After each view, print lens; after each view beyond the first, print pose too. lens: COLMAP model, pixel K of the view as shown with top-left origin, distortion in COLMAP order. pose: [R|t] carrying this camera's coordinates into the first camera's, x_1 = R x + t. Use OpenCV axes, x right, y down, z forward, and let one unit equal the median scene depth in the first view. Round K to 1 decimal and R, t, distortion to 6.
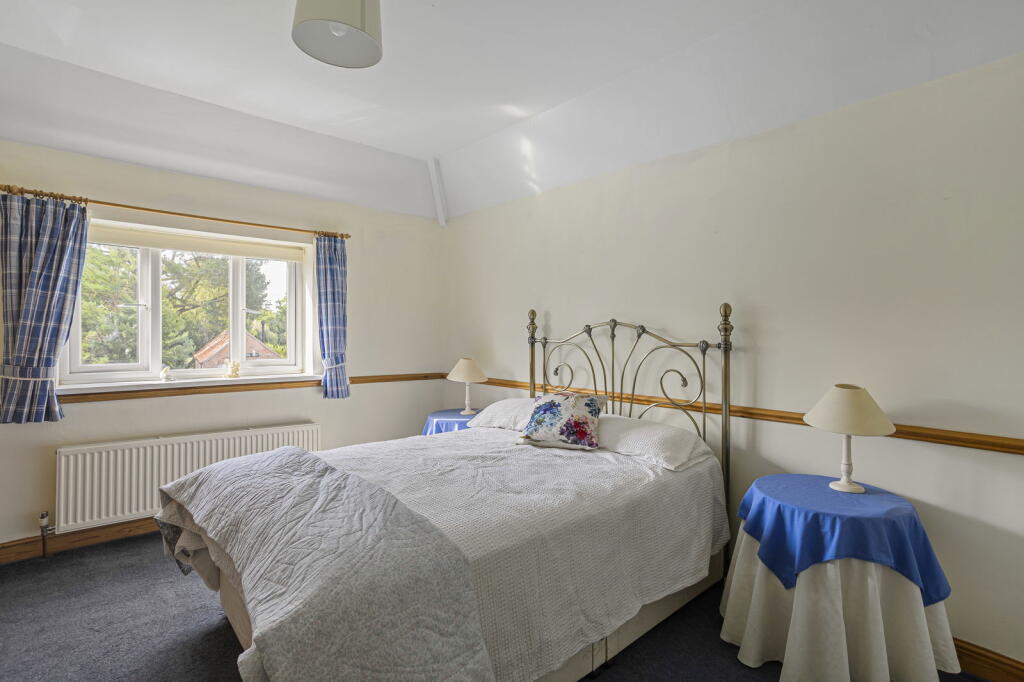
lens RADIAL K [[496.1, 0, 512.0], [0, 496.1, 341.0], [0, 0, 1]] dist [-0.046497, 0.026625]
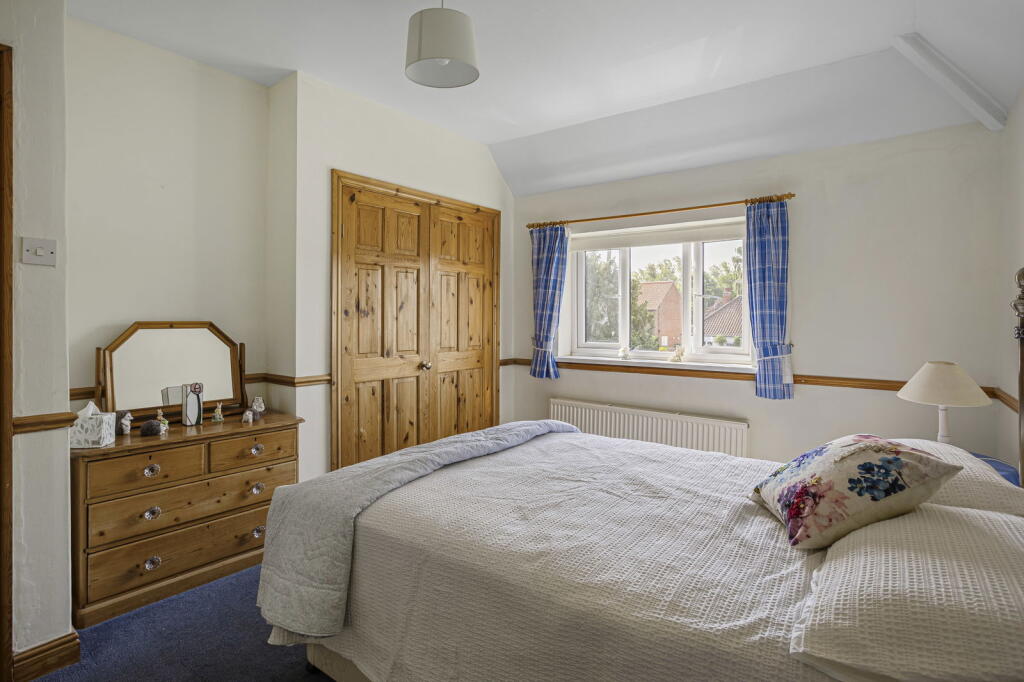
lens RADIAL K [[527.5, 0, 510.5], [0, 527.5, 326.9], [0, 0, 1]] dist [0.000247, 0.000741]
pose [[0.203464, 0.012578, -0.979002, 0.562668], [-0.018746, 0.999784, 0.008949, -0.002757], [0.978903, 0.016531, 0.203656, 0.548346]]
